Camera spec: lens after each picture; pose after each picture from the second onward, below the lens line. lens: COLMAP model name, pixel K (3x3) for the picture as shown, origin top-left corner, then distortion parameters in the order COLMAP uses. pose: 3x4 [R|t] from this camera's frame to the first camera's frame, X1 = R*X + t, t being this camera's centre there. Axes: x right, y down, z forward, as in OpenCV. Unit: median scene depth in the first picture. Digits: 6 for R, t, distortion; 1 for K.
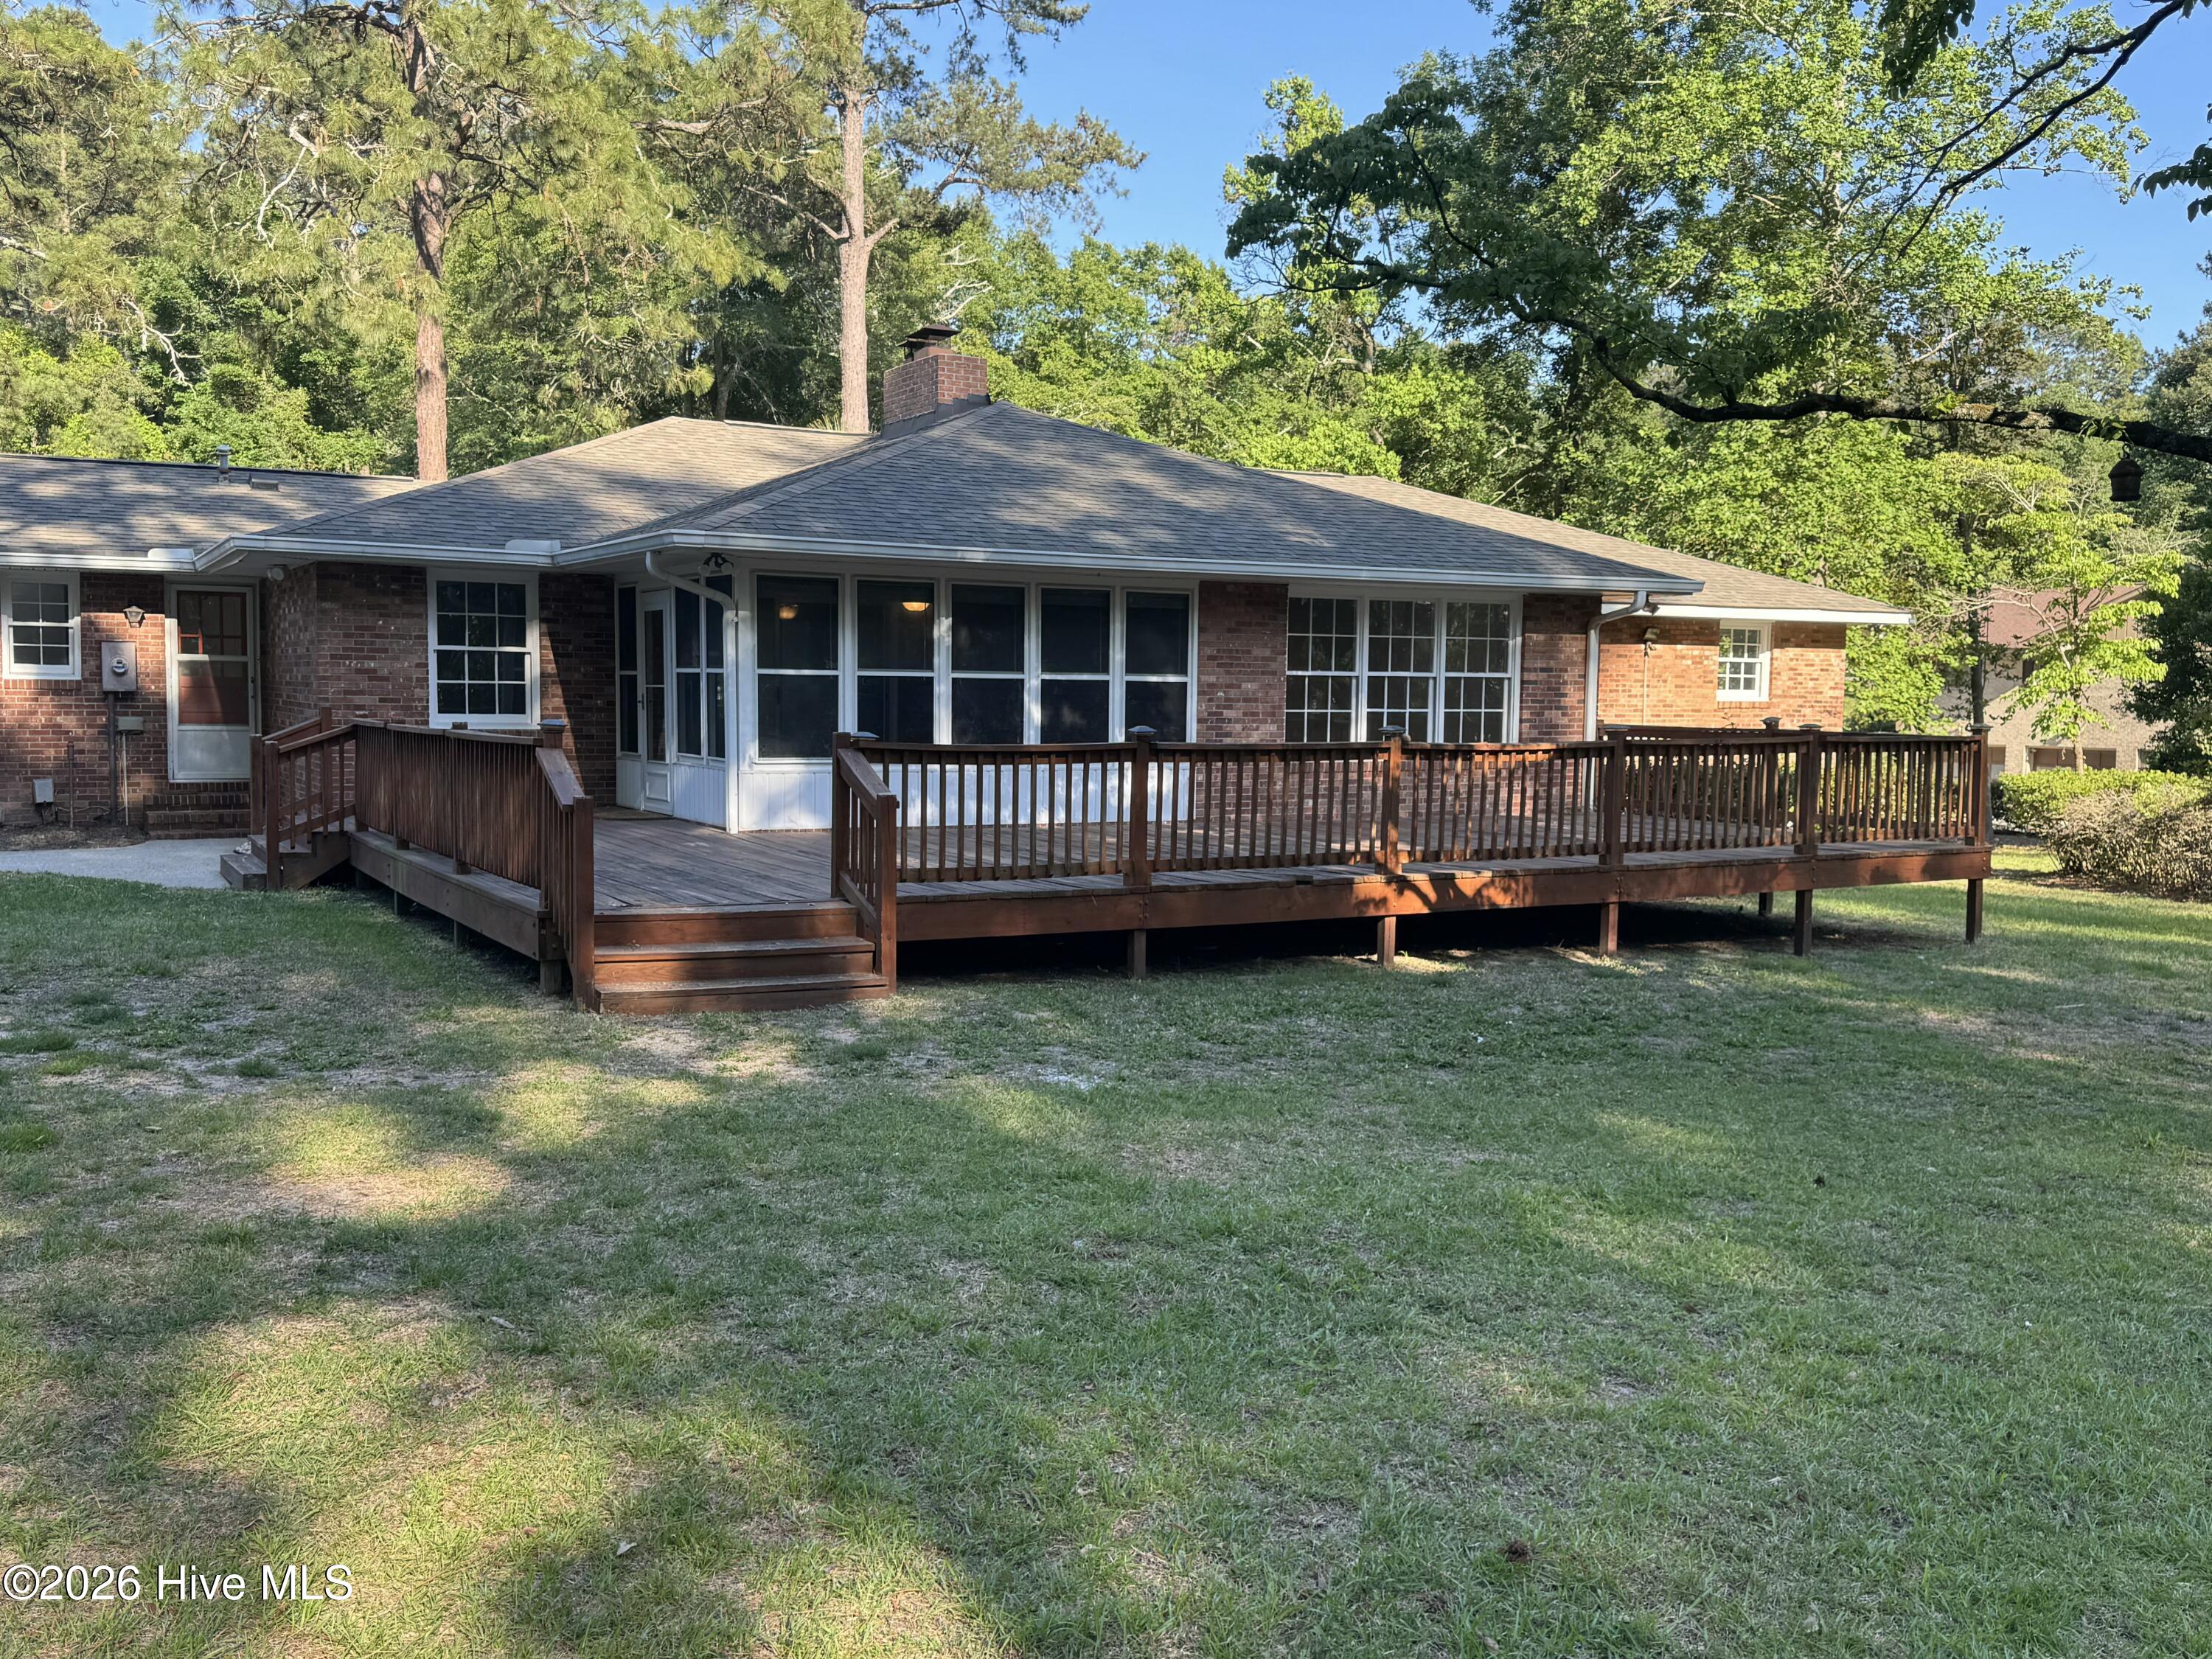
lens RADIAL K [[1871.5, 0, 1106.0], [0, 1871.5, 829.5], [0, 0, 1]] dist [-0.000860, -0.000585]
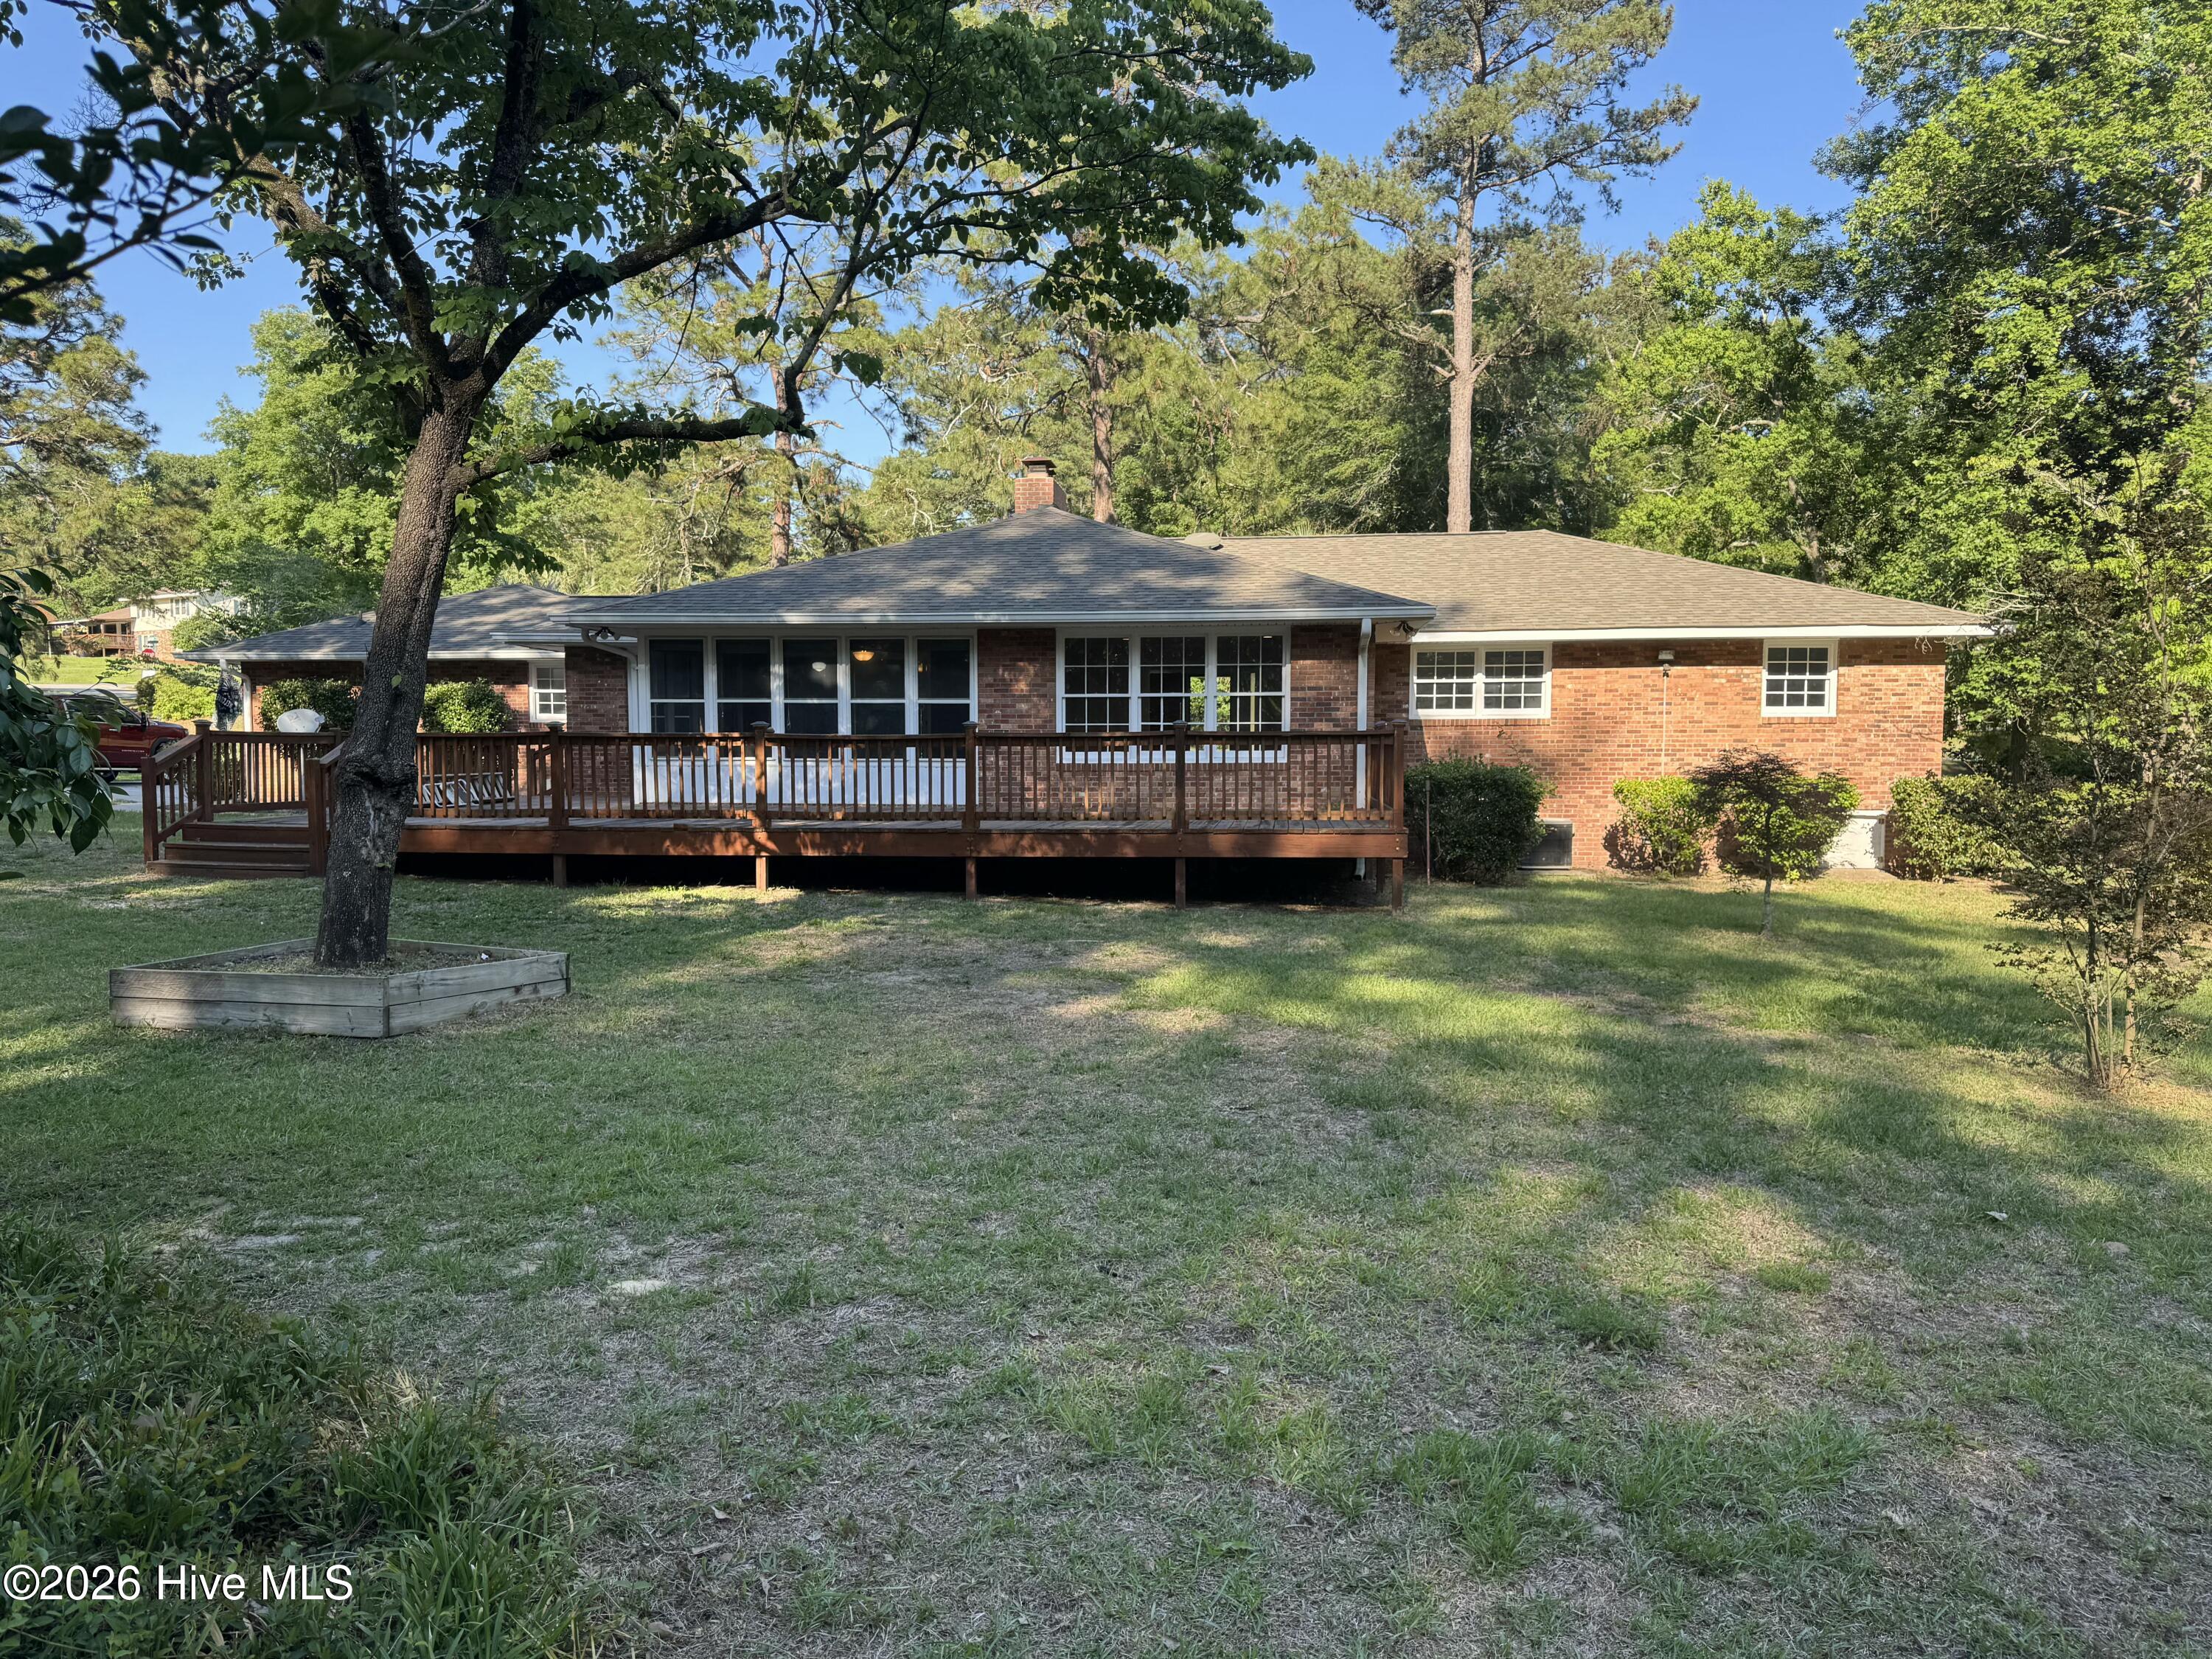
lens RADIAL K [[1414.5, 0, 1184.6], [0, 1414.5, 835.4], [0, 0, 1]] dist [0.060405, -0.038833]
pose [[0.799723, 0.042996, -0.598828, 0.560408], [-0.042641, 0.998981, 0.014782, 0.001138], [0.598853, 0.013713, 0.800741, 0.151353]]
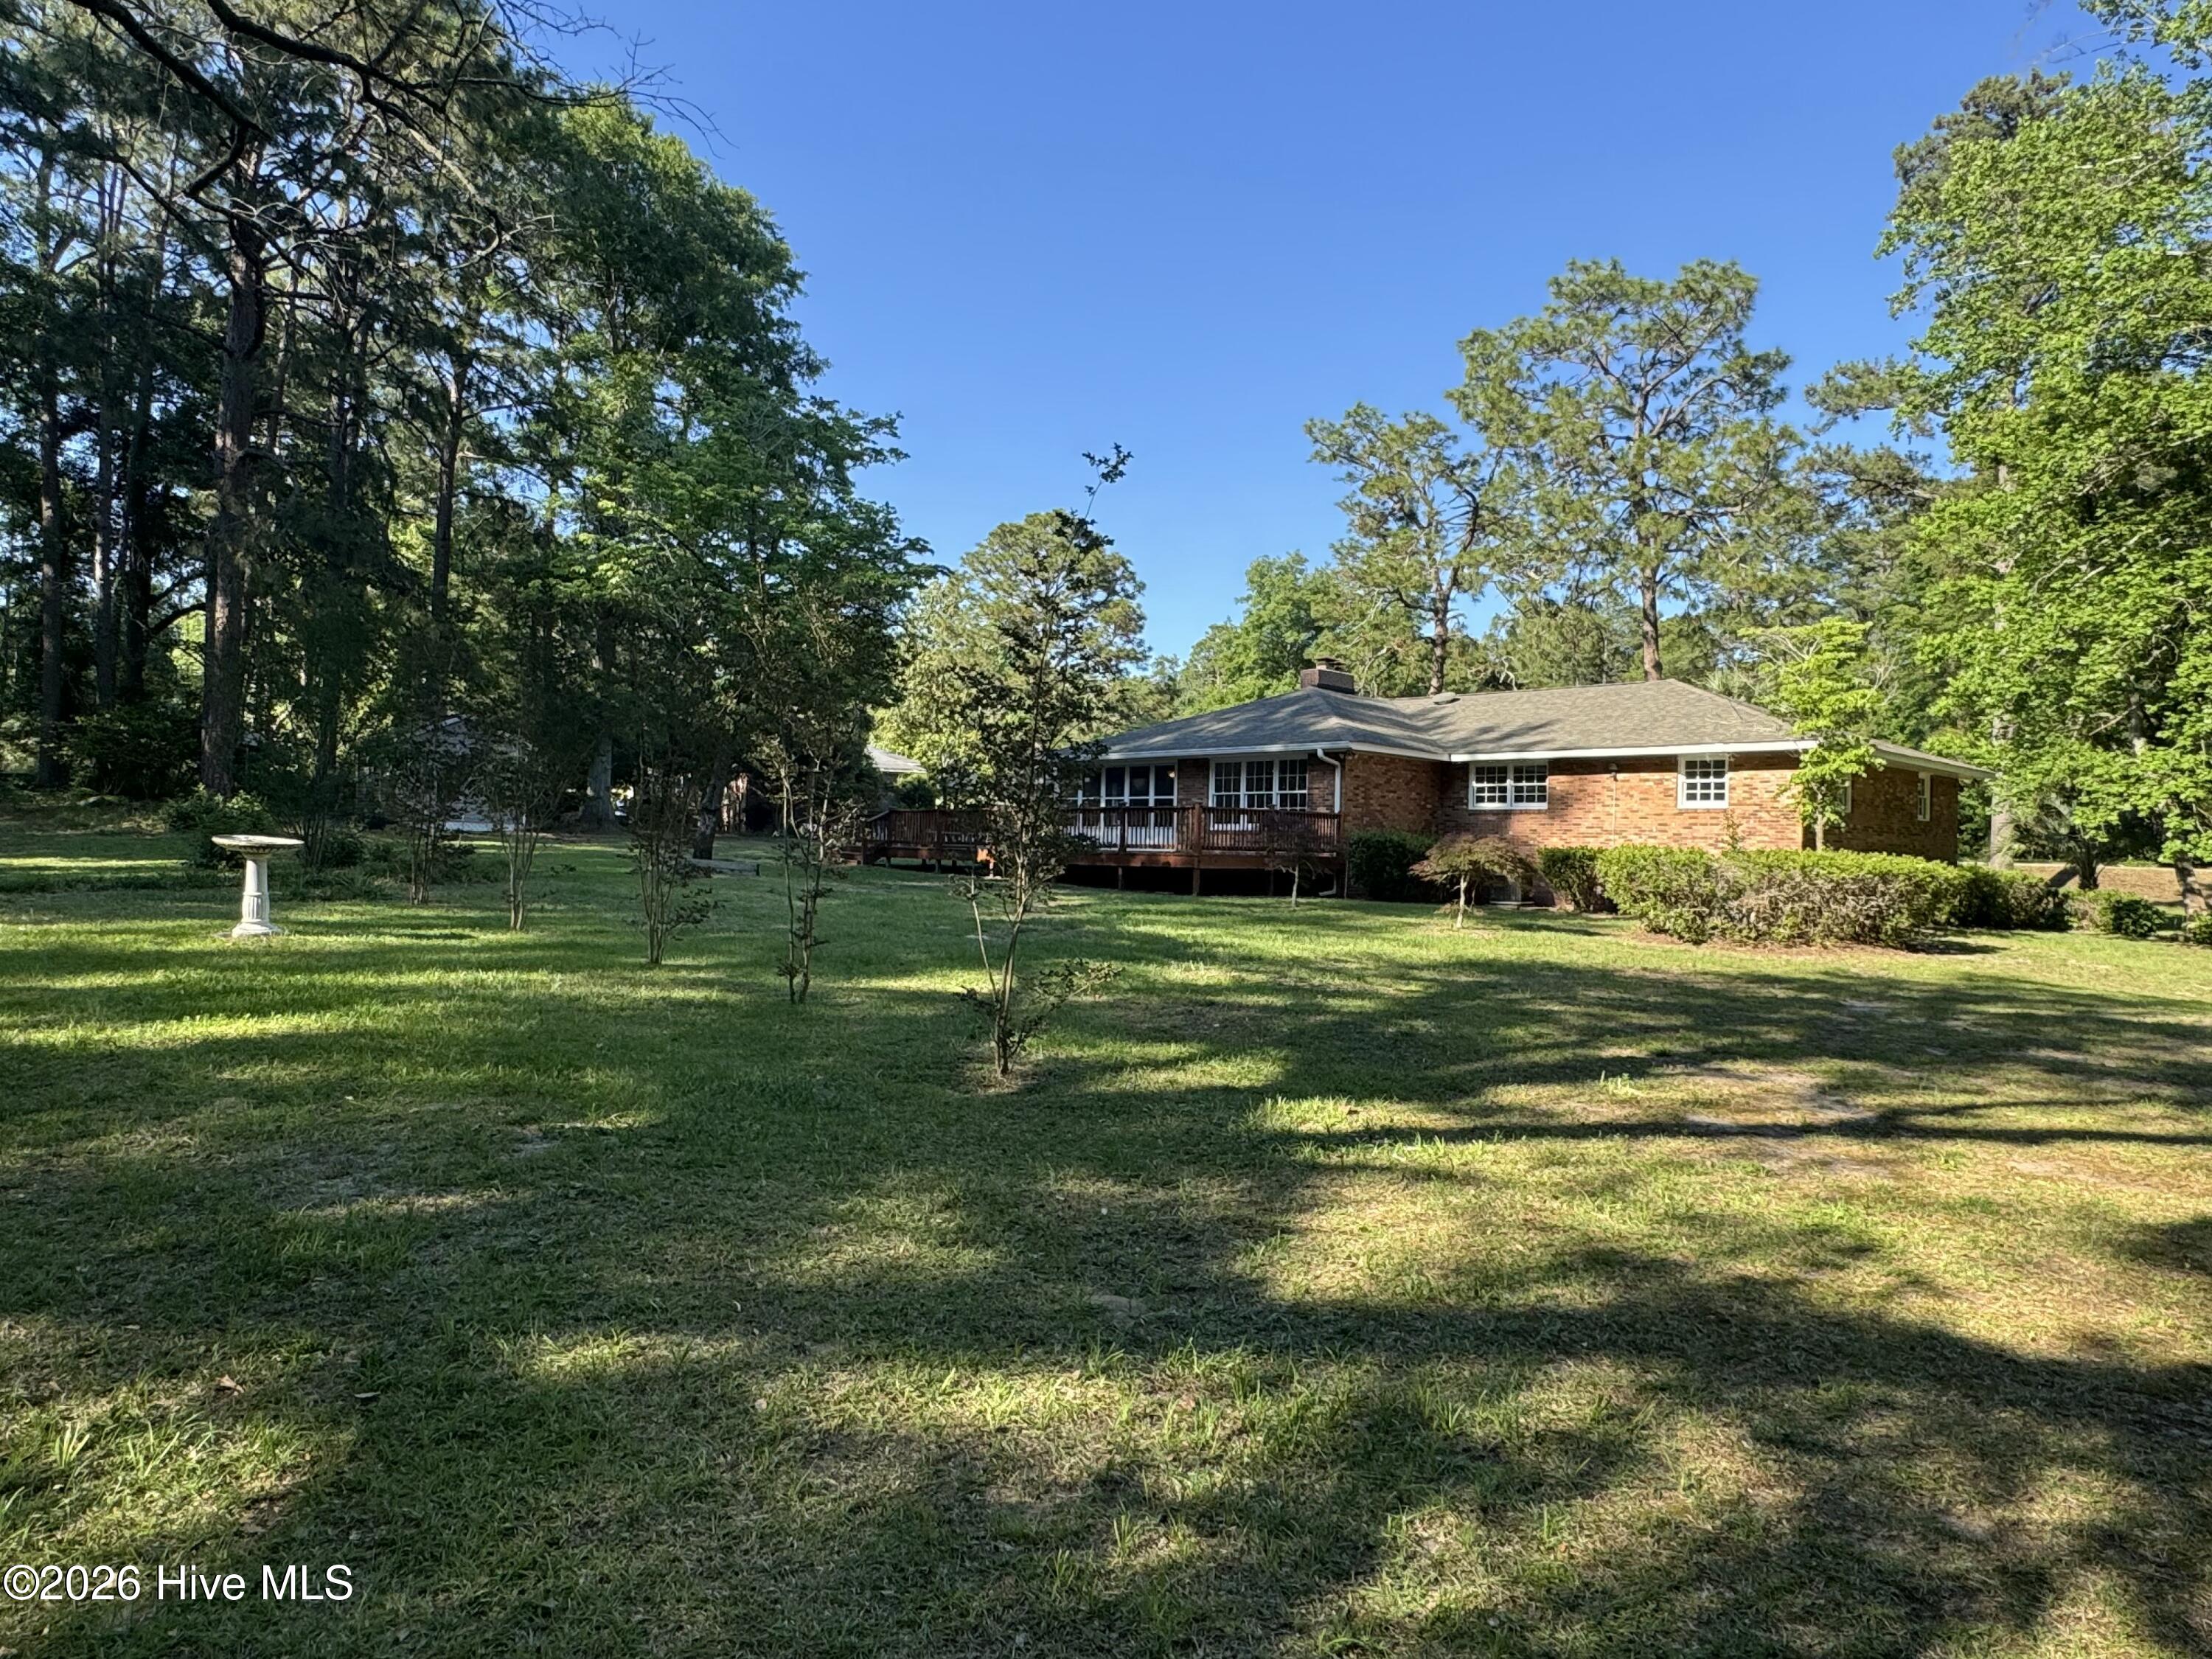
lens RADIAL K [[1222.1, 0, 1106.0], [0, 1222.1, 829.5], [0, 0, 1]] dist [-0.022861, -0.000674]
pose [[0.219182, -0.002023, -0.975682, 1.194532], [-0.093820, 0.995320, -0.023139, 0.014395], [0.971163, 0.096610, 0.217966, 0.344394]]
